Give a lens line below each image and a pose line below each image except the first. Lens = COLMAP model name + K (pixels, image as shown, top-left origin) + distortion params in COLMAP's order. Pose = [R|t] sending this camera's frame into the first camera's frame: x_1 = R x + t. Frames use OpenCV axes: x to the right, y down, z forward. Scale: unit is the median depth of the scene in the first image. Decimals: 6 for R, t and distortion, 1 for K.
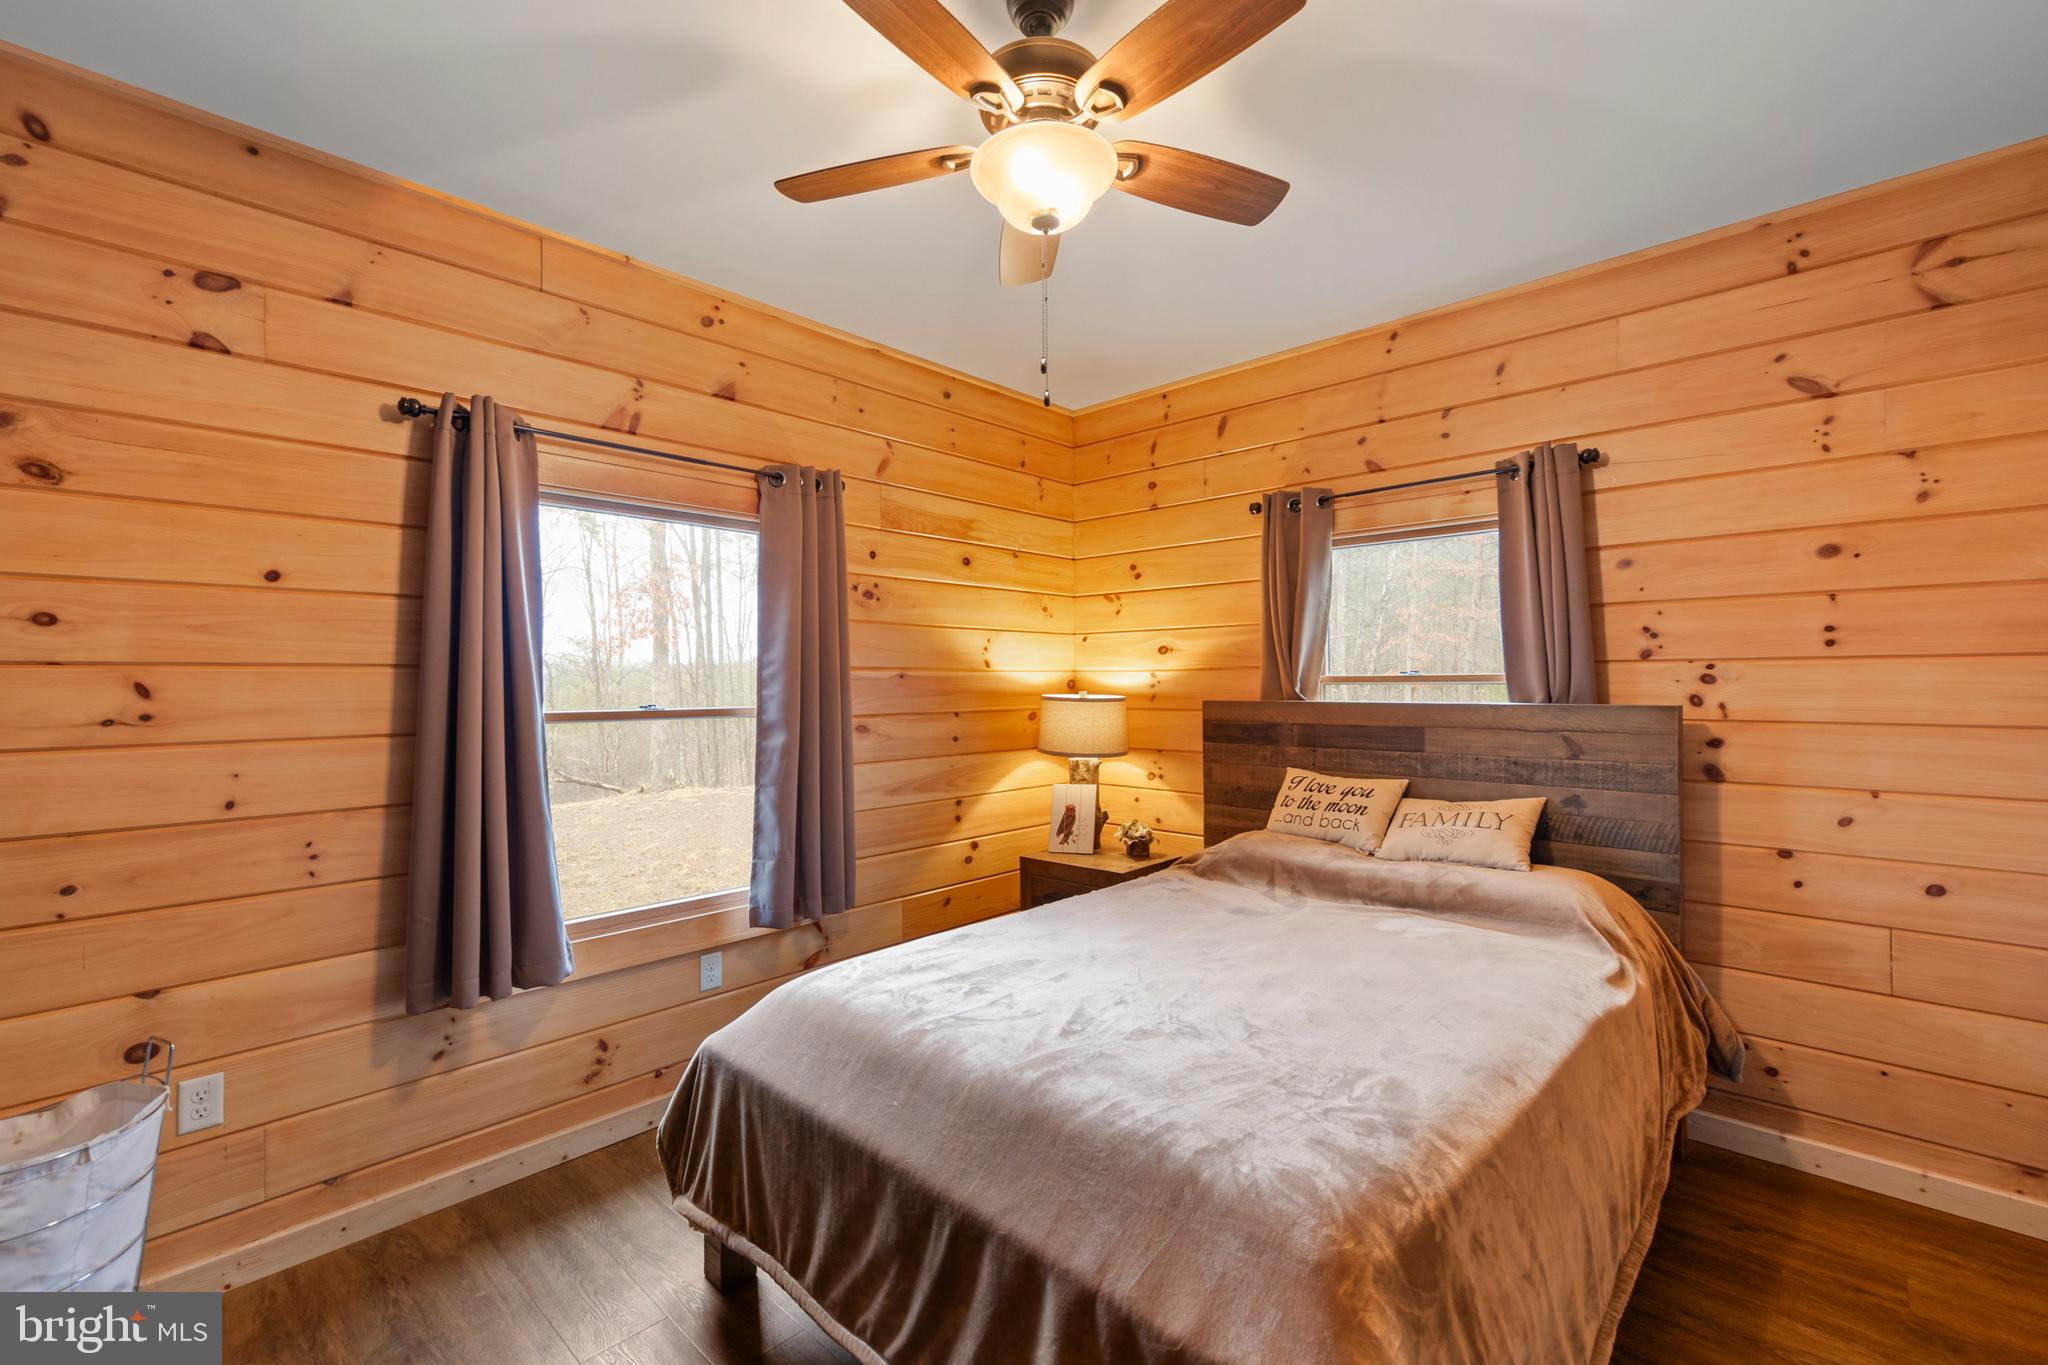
lens RADIAL K [[899.4, 0, 1045.2], [0, 899.4, 679.9], [0, 0, 1]] dist [0.011643, -0.001412]
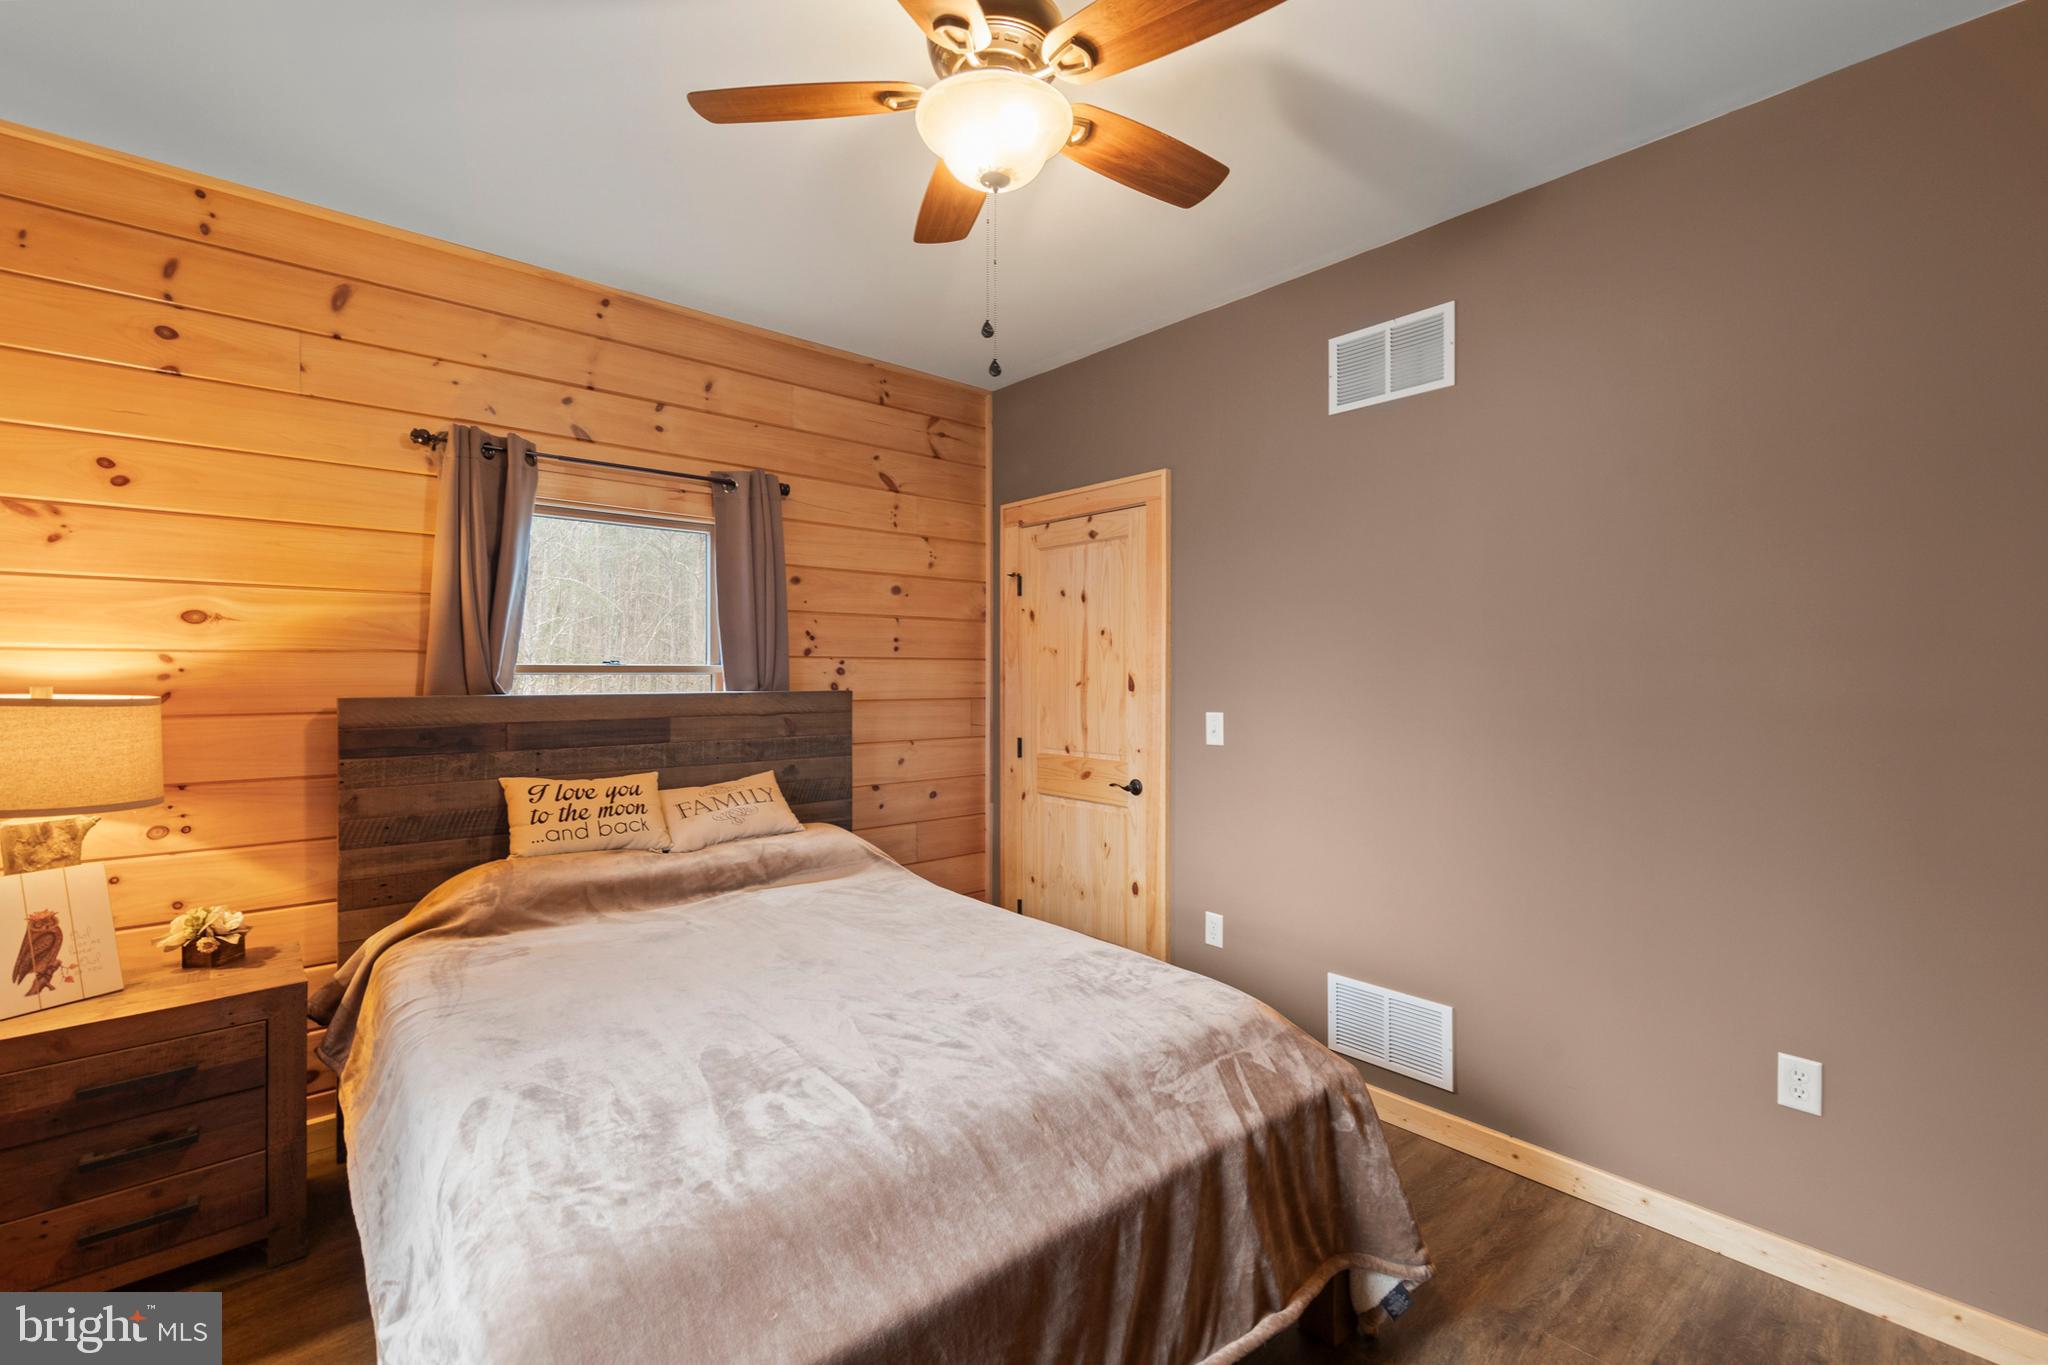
lens RADIAL K [[899.4, 0, 1019.7], [0, 899.4, 683.7], [0, 0, 1]] dist [0.011643, -0.001412]
pose [[0.096733, -0.004130, 0.995302, -0.543253], [-0.001808, 0.999989, 0.004325, 0.010009], [-0.995309, -0.002218, 0.096725, 0.517716]]
